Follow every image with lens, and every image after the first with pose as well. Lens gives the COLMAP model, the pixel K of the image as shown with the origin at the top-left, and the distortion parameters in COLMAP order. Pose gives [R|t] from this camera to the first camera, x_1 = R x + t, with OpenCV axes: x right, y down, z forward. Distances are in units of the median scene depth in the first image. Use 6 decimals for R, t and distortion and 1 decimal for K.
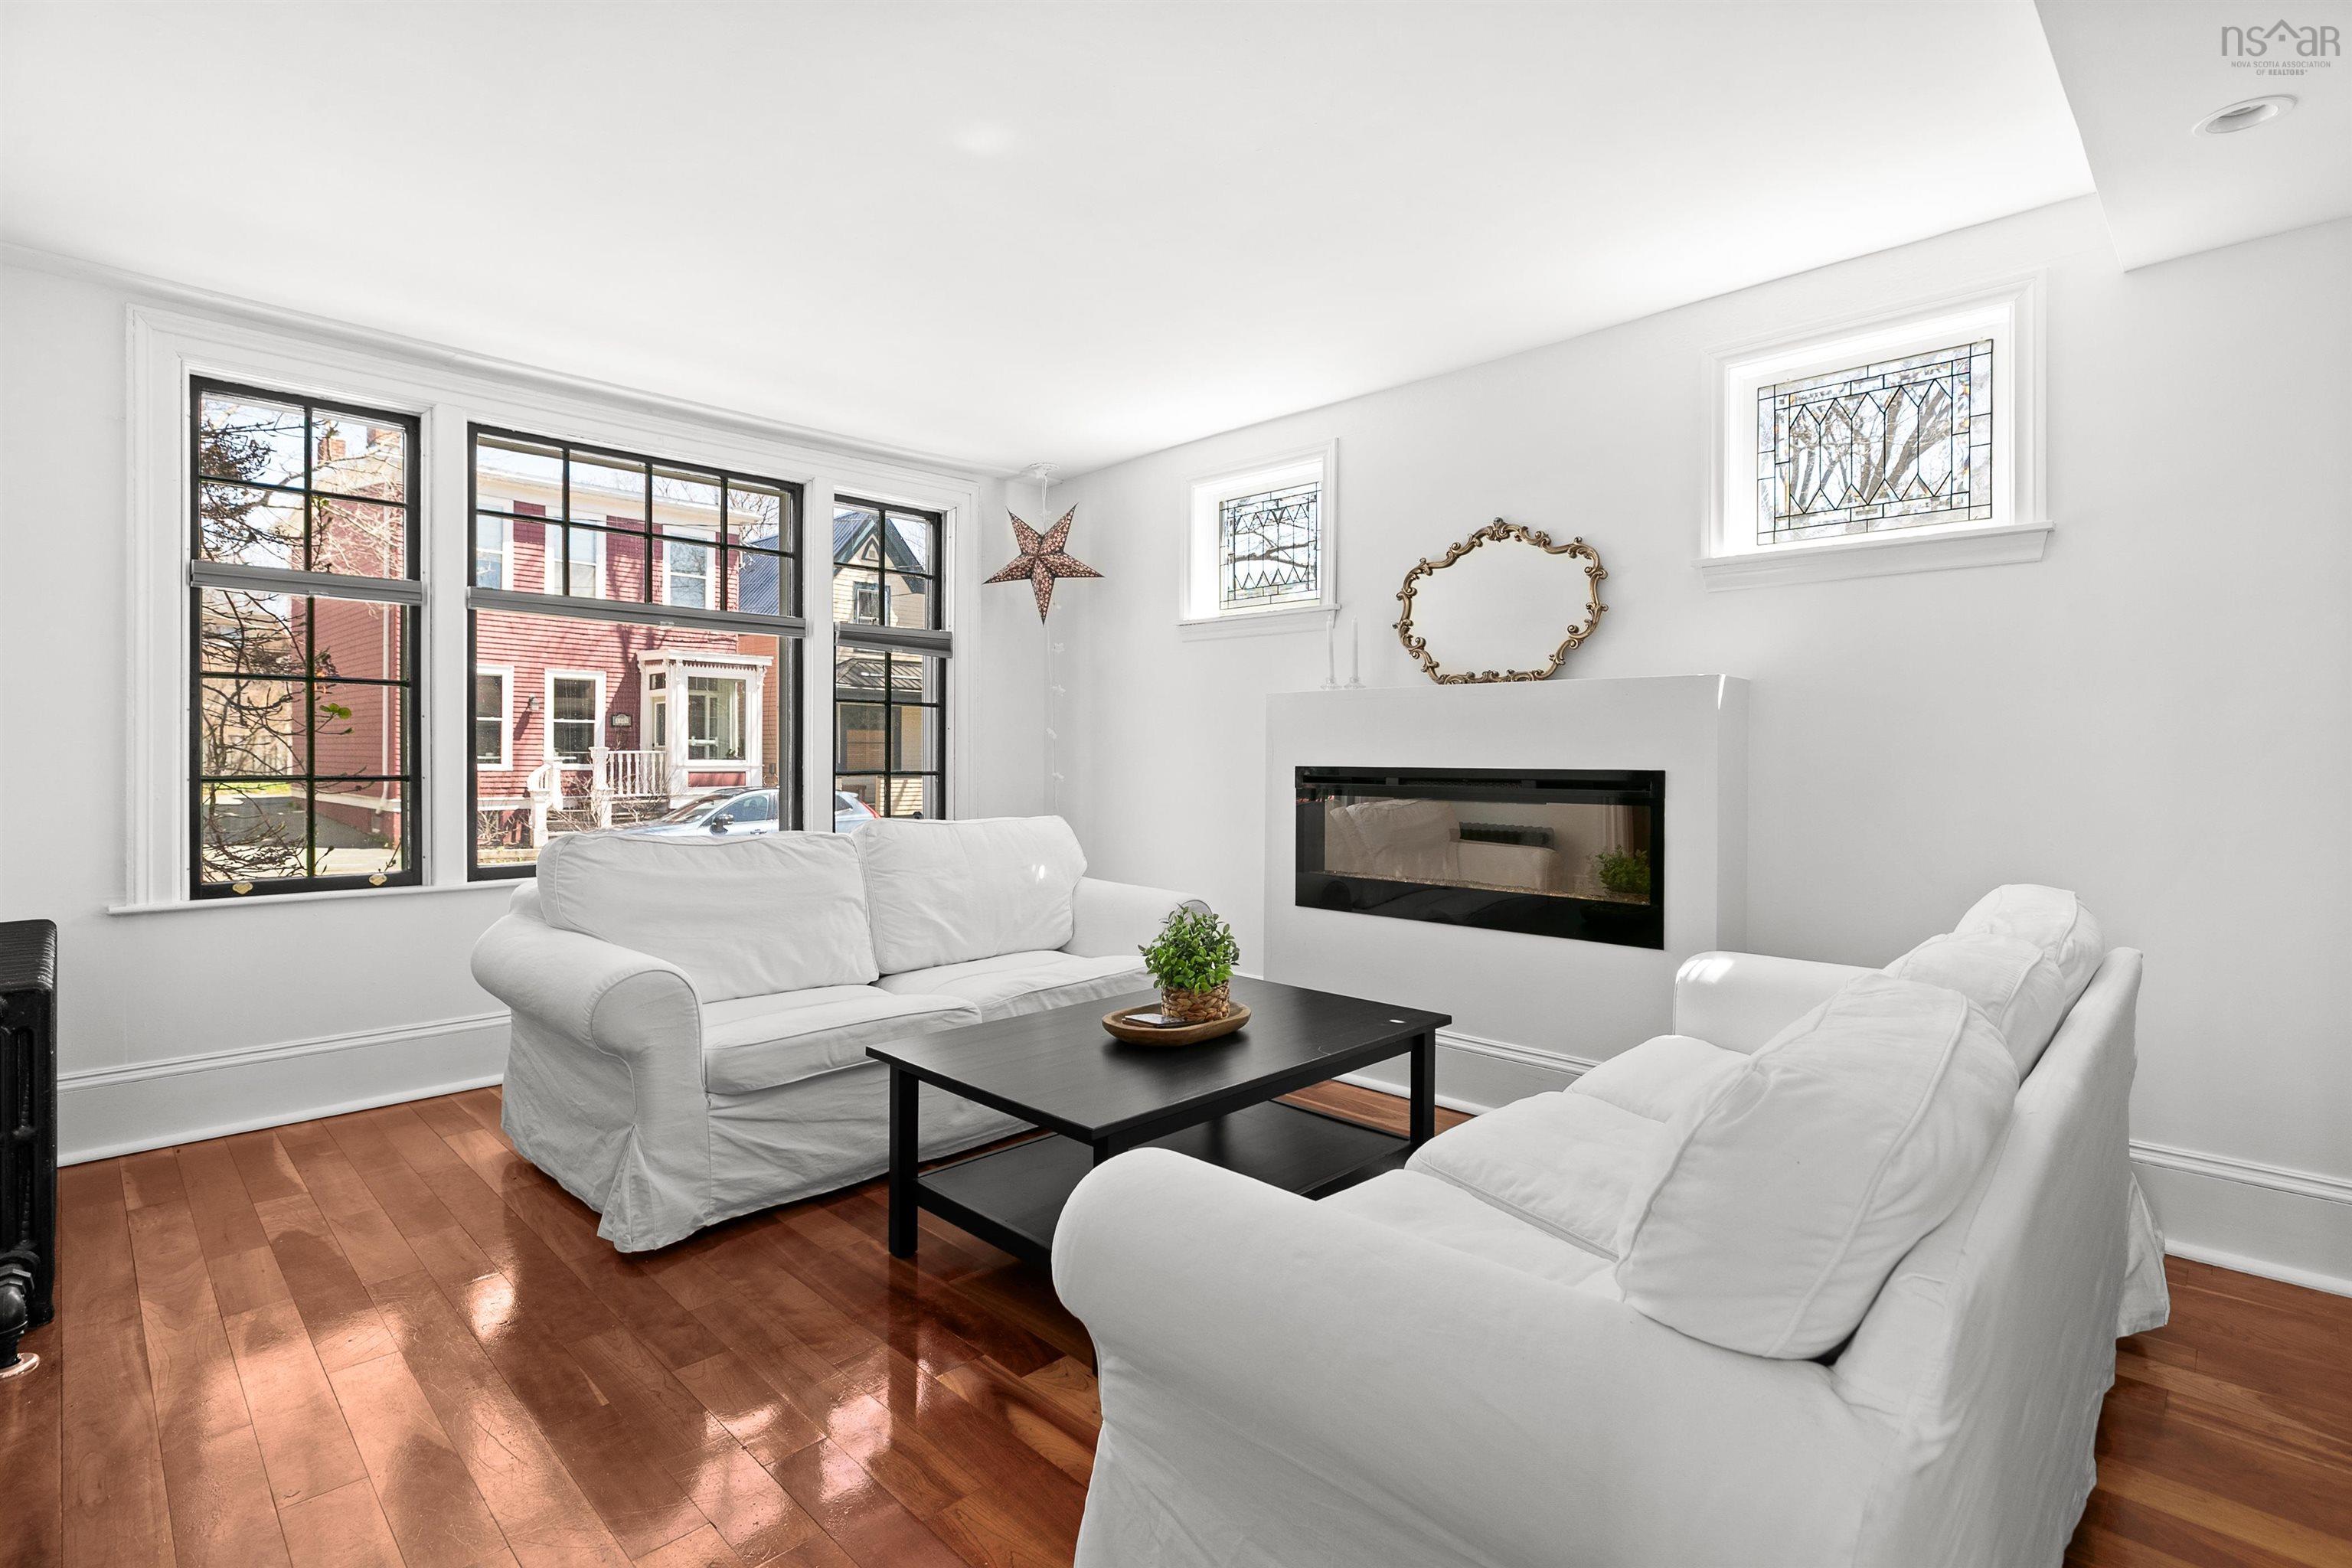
lens RADIAL K [[1118.4, 0, 1177.4], [0, 1118.4, 770.2], [0, 0, 1]] dist [0.004128, -0.000196]
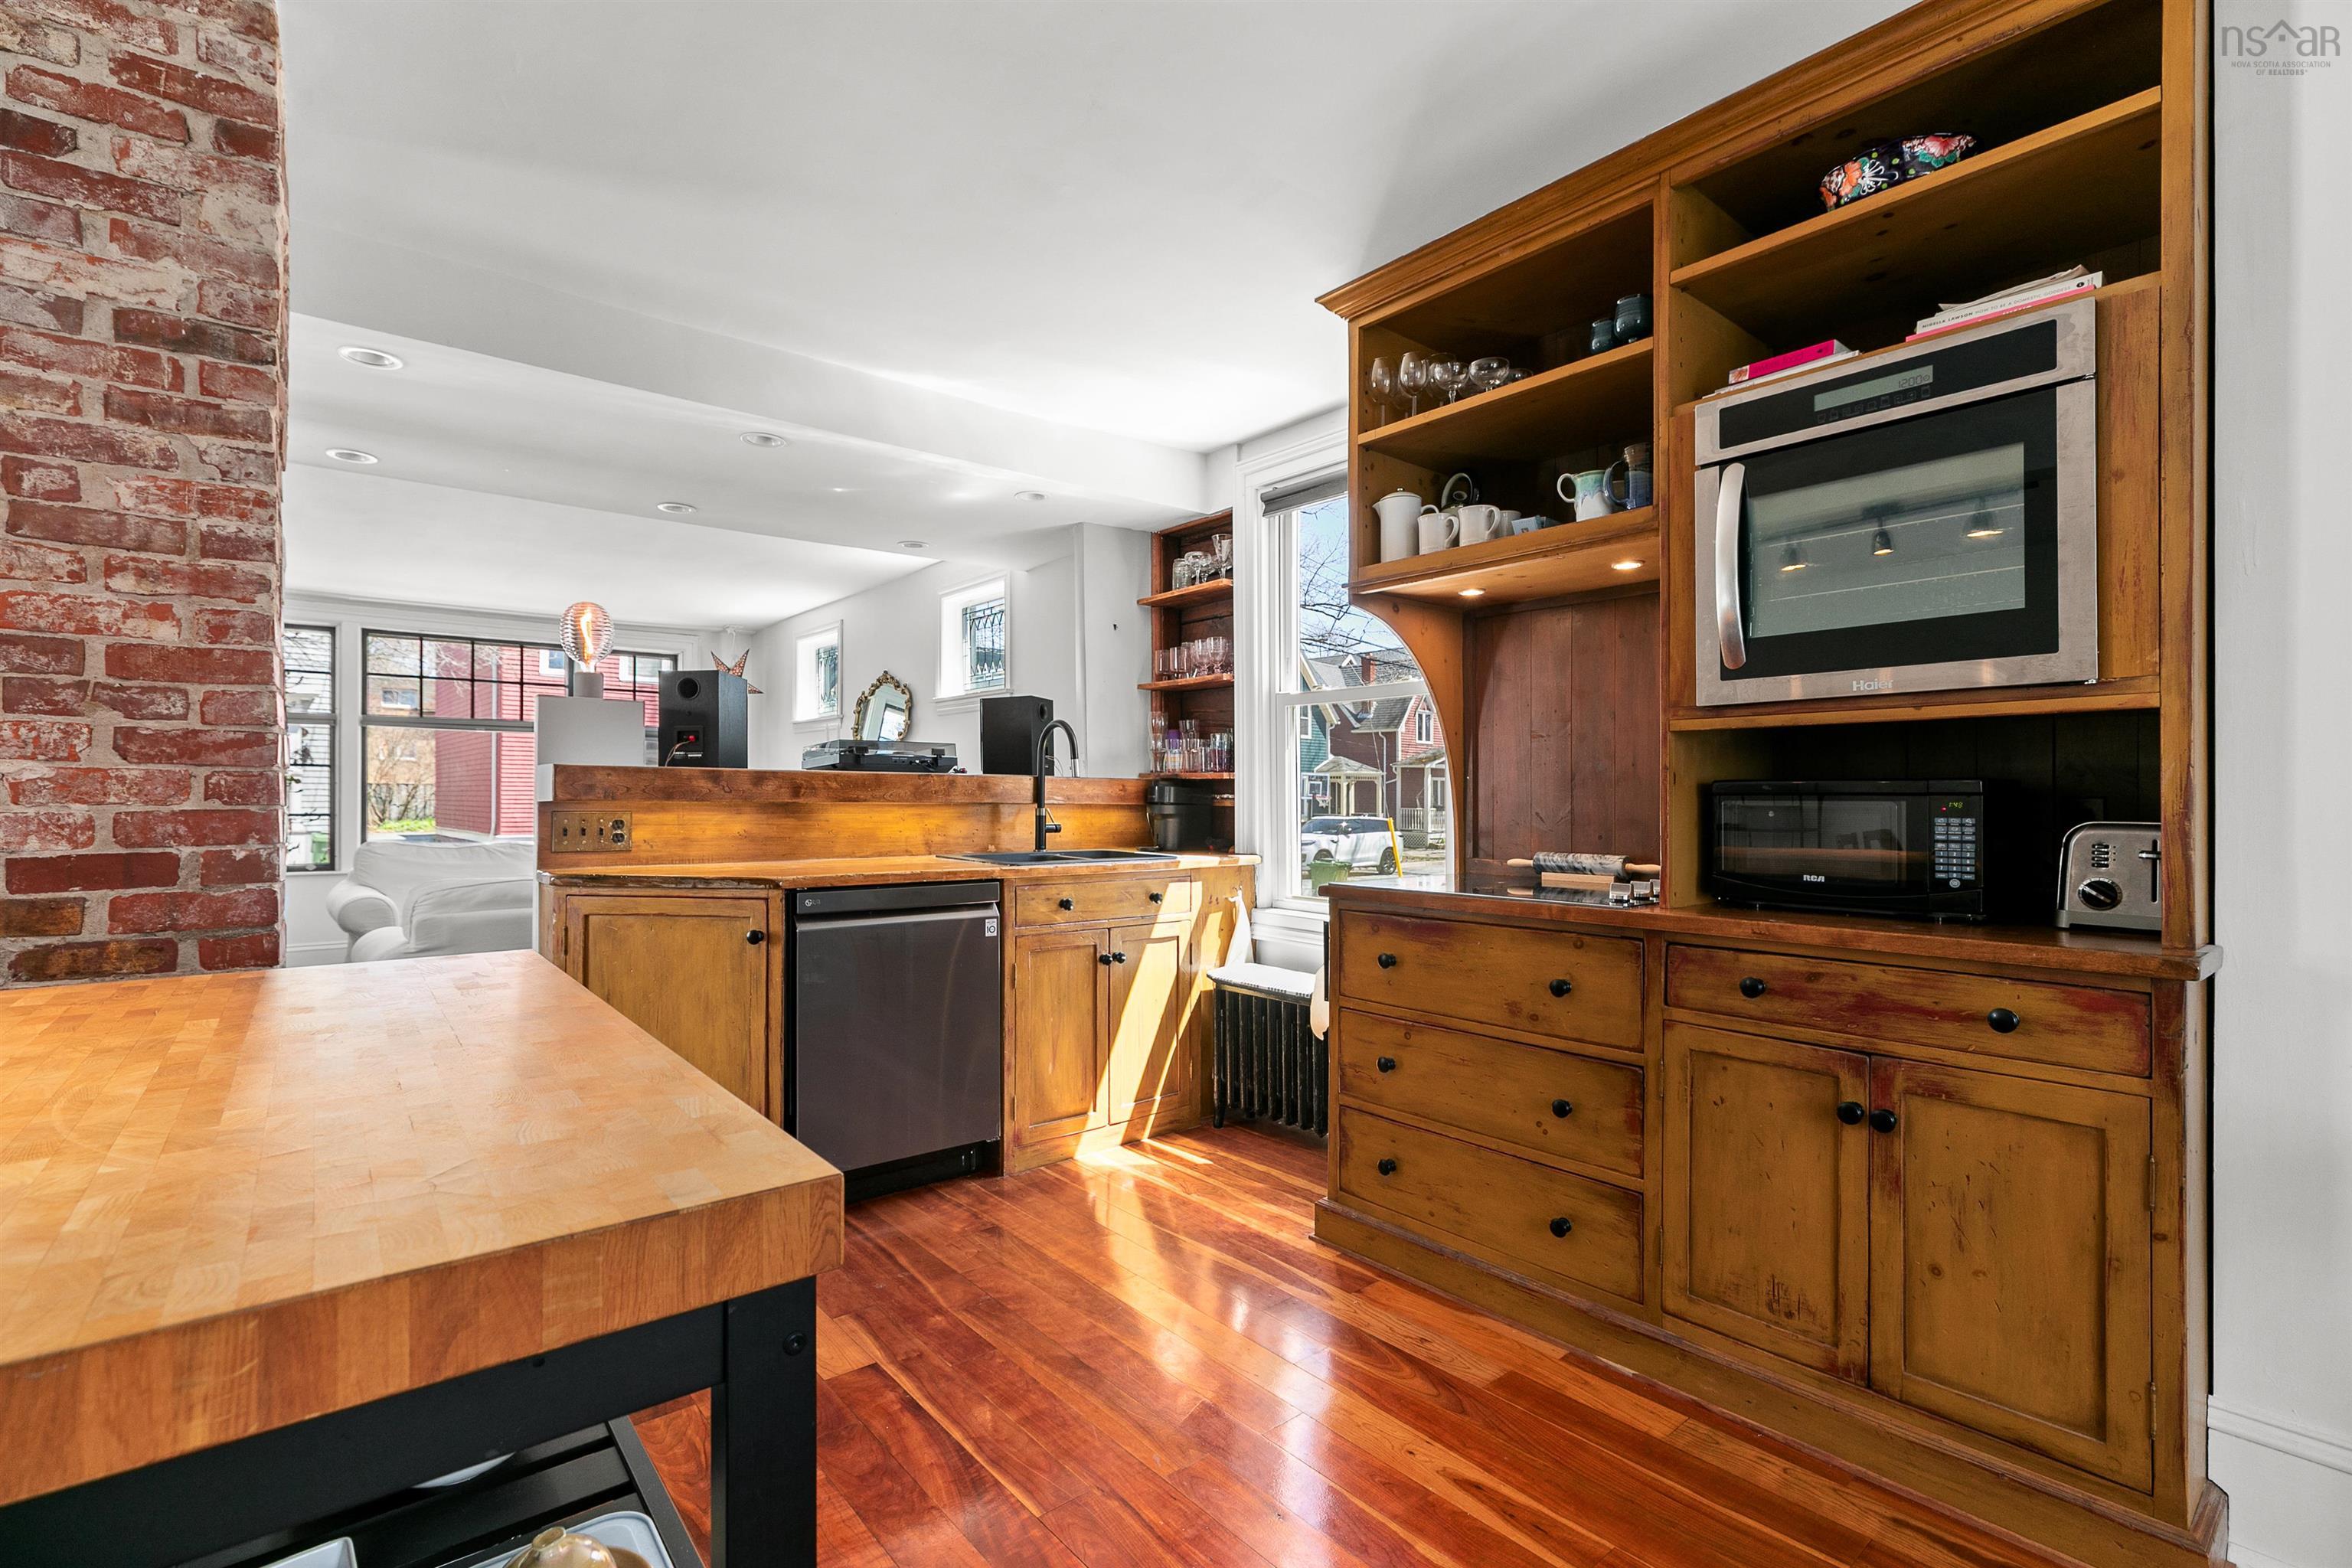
lens RADIAL K [[1063.7, 0, 1193.4], [0, 1063.7, 795.9], [0, 0, 1]] dist [0.007078, -0.001470]
pose [[0.997272, -0.003980, -0.073712, 0.883270], [0.003119, 0.999926, -0.011791, 0.001778], [0.073754, 0.011529, 0.997210, -0.685043]]
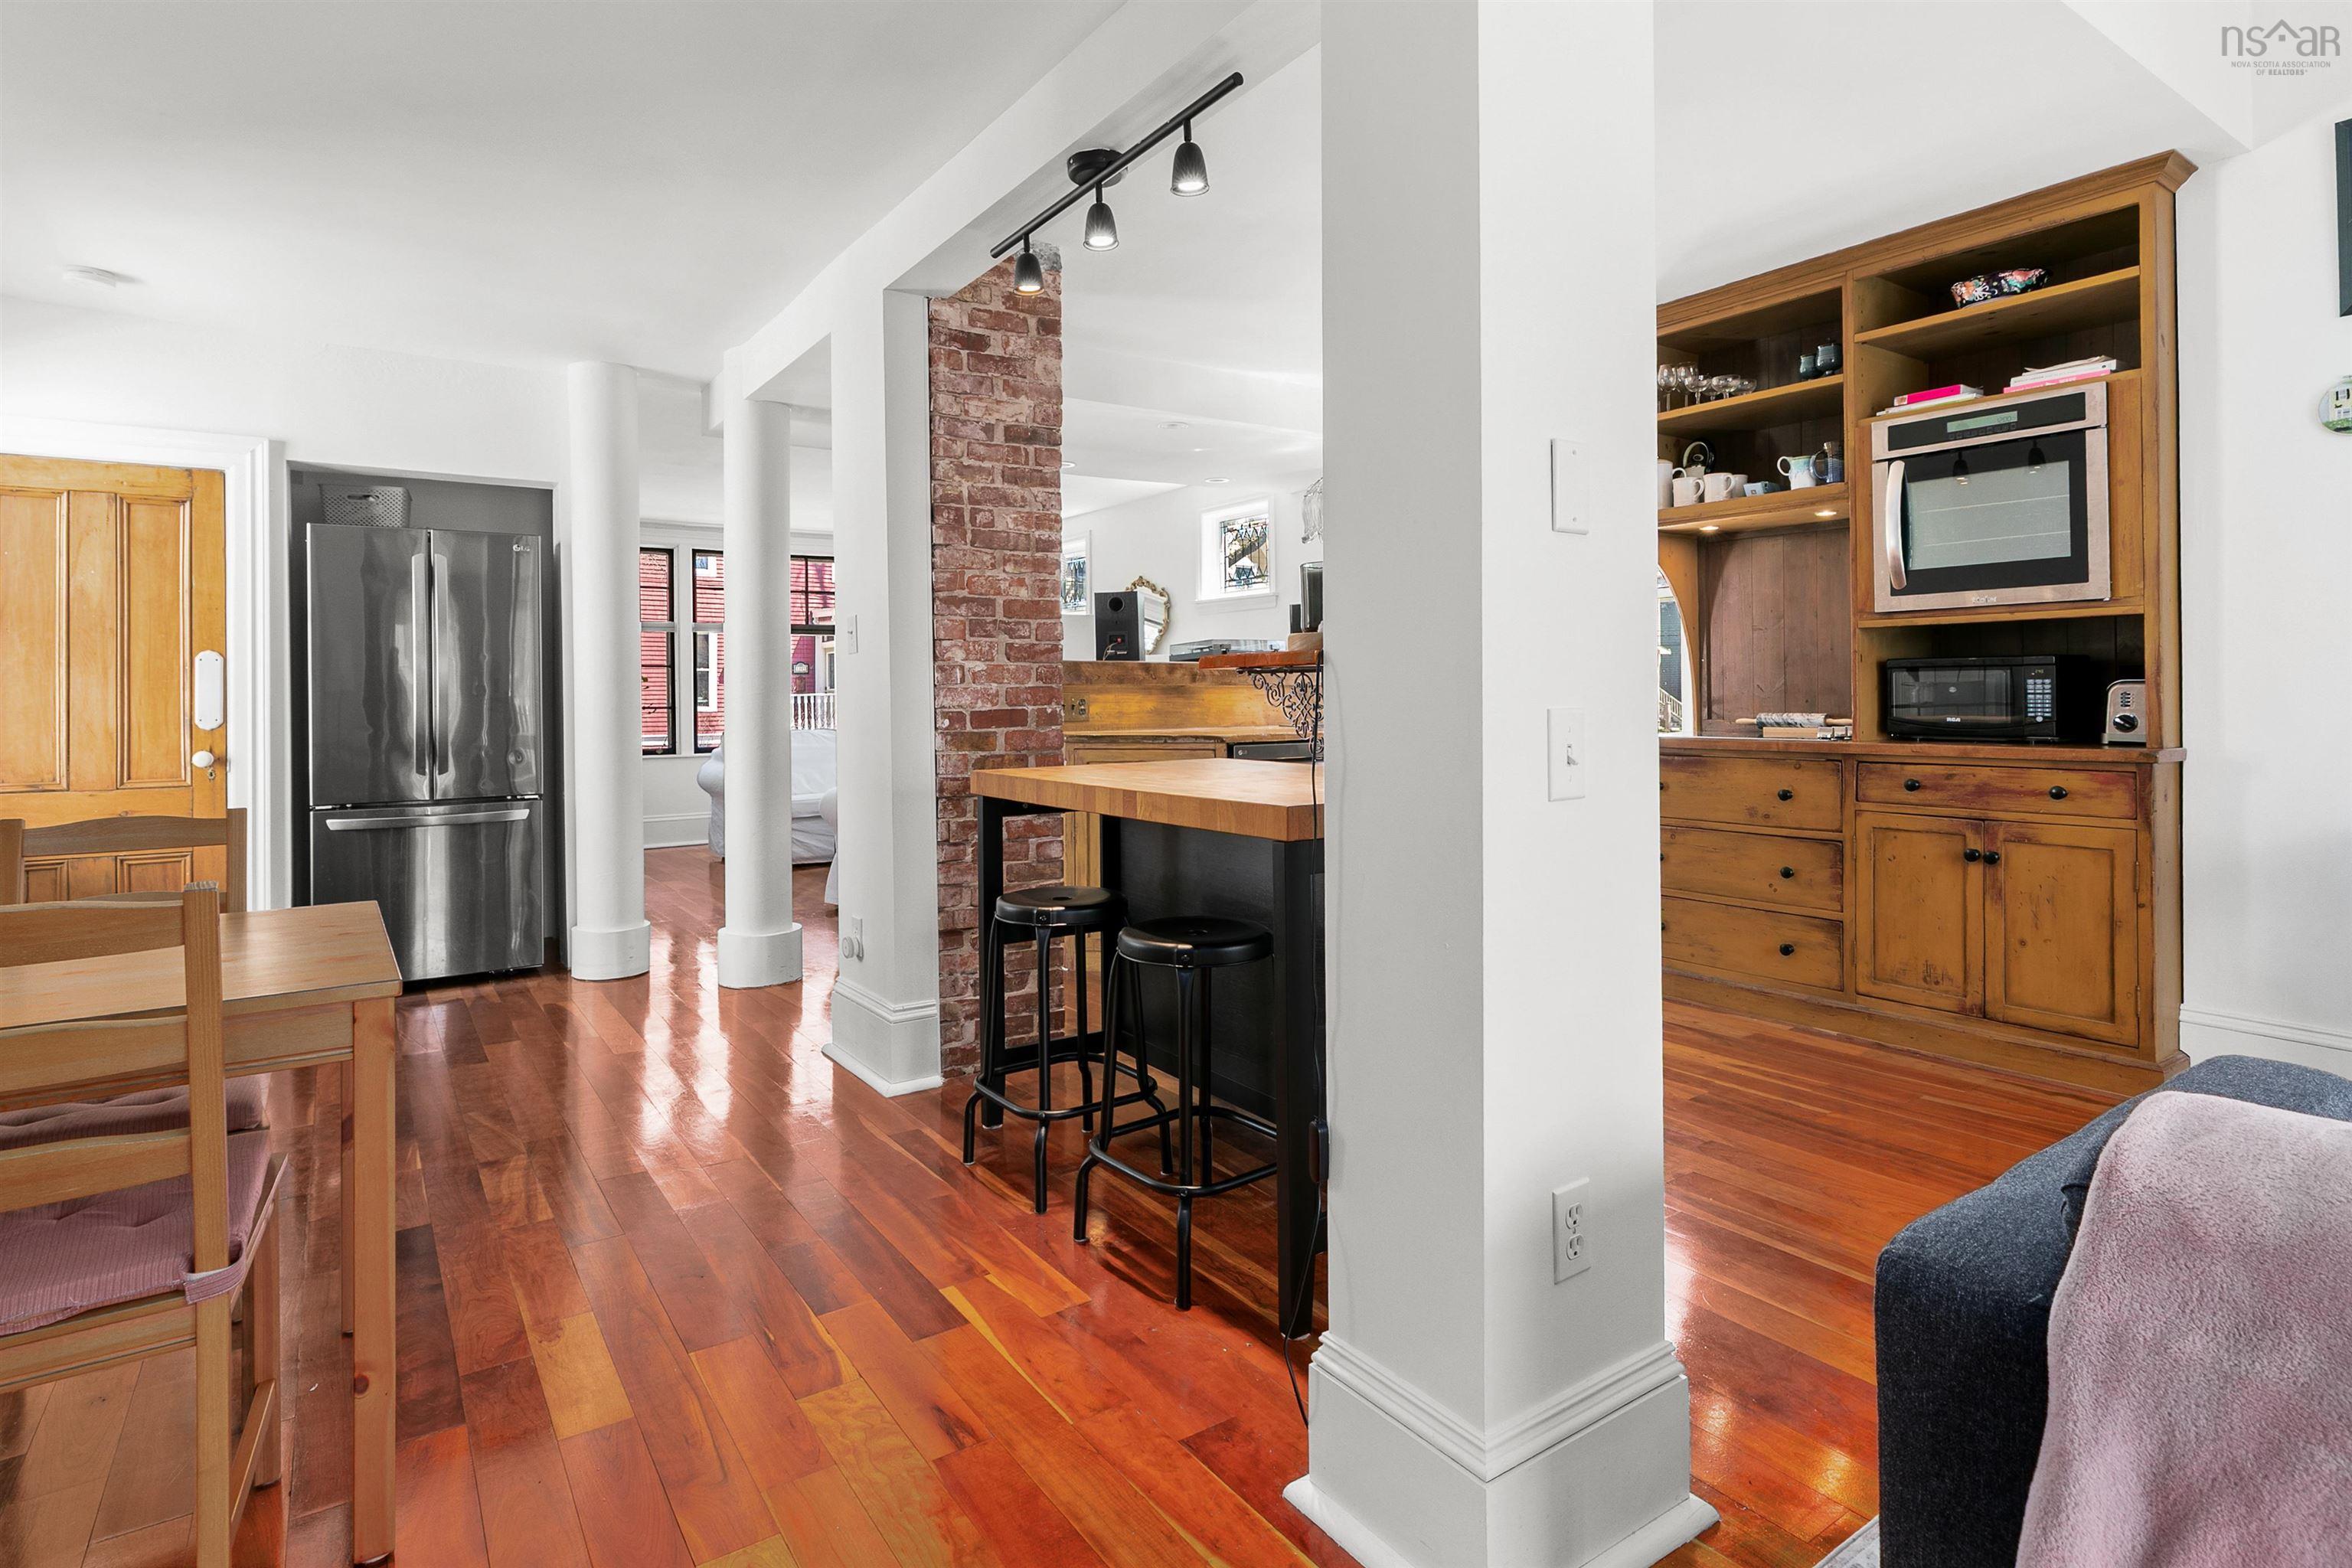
lens RADIAL K [[1186.7, 0, 1178.5], [0, 1186.7, 693.7], [0, 0, 1]] dist [-0.007231, 0.000819]
pose [[0.984572, -0.015626, -0.174283, 0.719162], [0.014215, 0.999855, -0.009344, 0.016385], [0.174404, 0.006723, 0.984651, -1.140913]]
